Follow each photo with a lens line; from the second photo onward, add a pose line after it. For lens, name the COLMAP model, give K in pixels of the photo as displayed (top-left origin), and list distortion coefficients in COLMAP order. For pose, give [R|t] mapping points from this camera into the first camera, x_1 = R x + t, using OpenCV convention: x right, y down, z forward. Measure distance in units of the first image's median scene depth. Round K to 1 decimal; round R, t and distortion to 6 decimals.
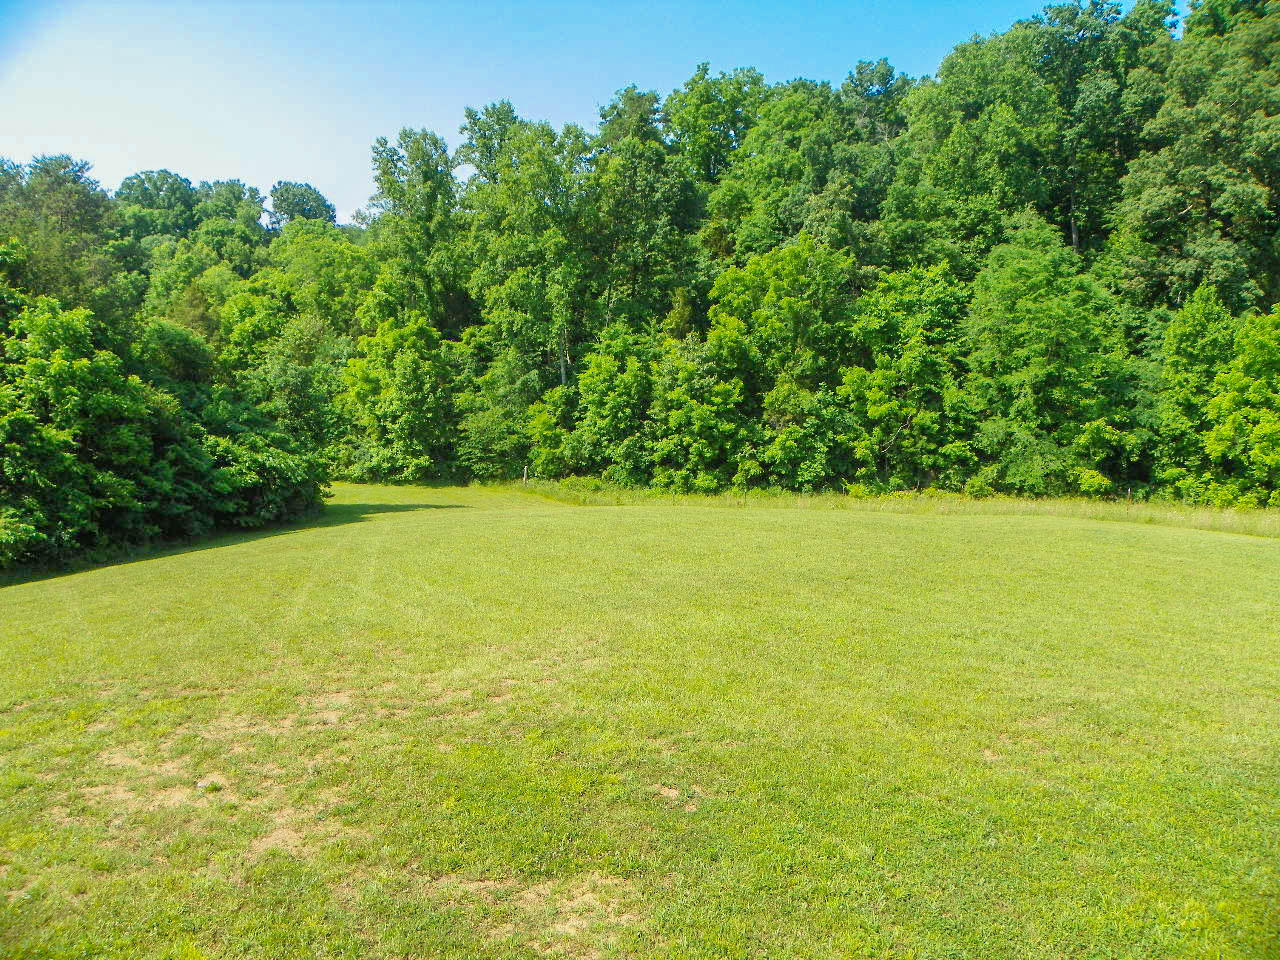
lens RADIAL K [[976.2, 0, 637.9], [0, 976.2, 482.4], [0, 0, 1]] dist [-0.159830, 0.110392]
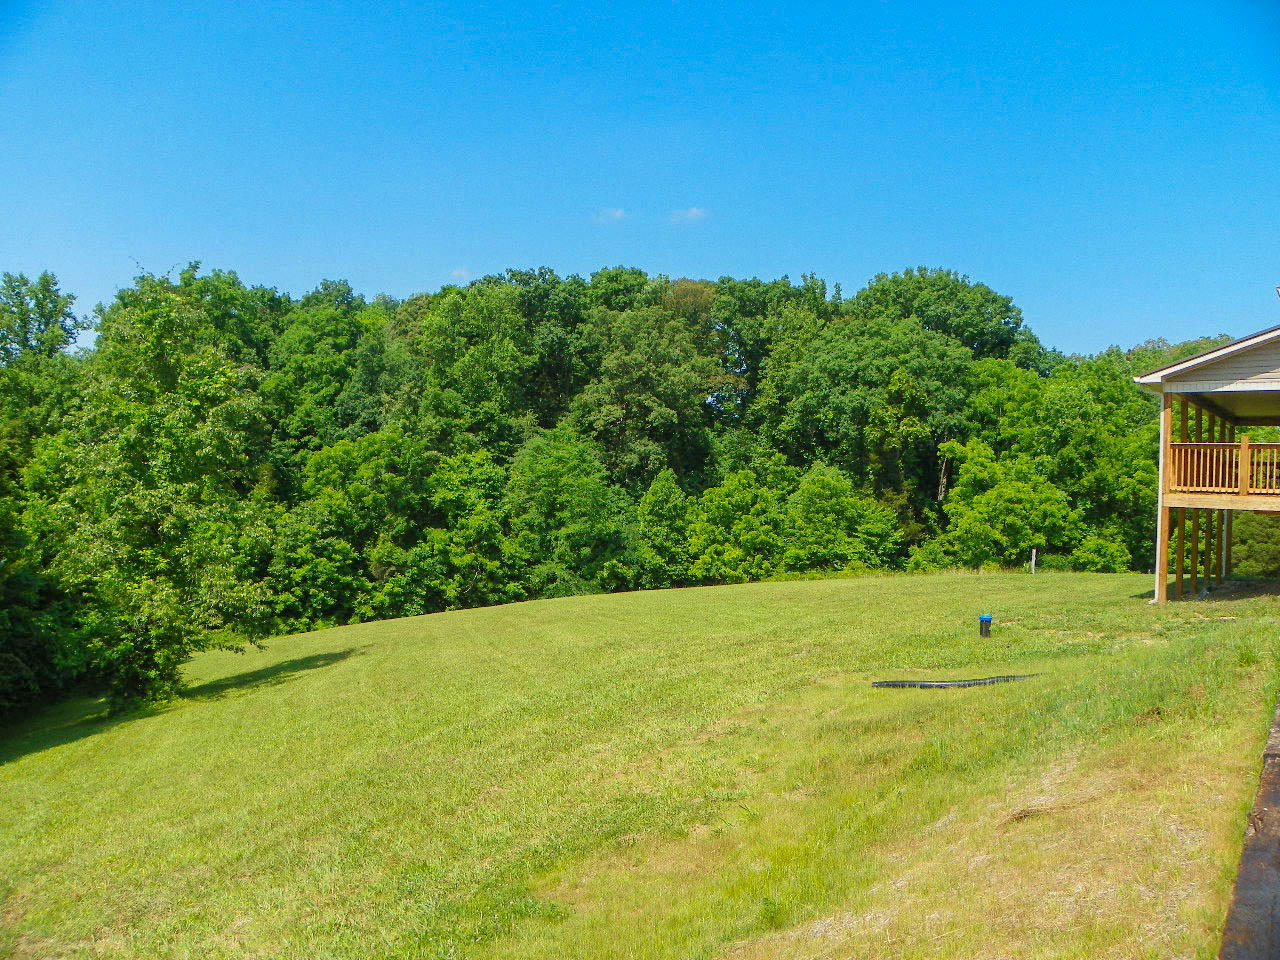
lens RADIAL K [[952.3, 0, 636.8], [0, 952.3, 483.1], [0, 0, 1]] dist [-0.116669, 0.002790]
pose [[0.736742, 0.029863, 0.675514, -0.415758], [0.103737, 0.982205, -0.156561, 0.044451], [-0.668169, 0.185421, 0.720534, -0.091907]]
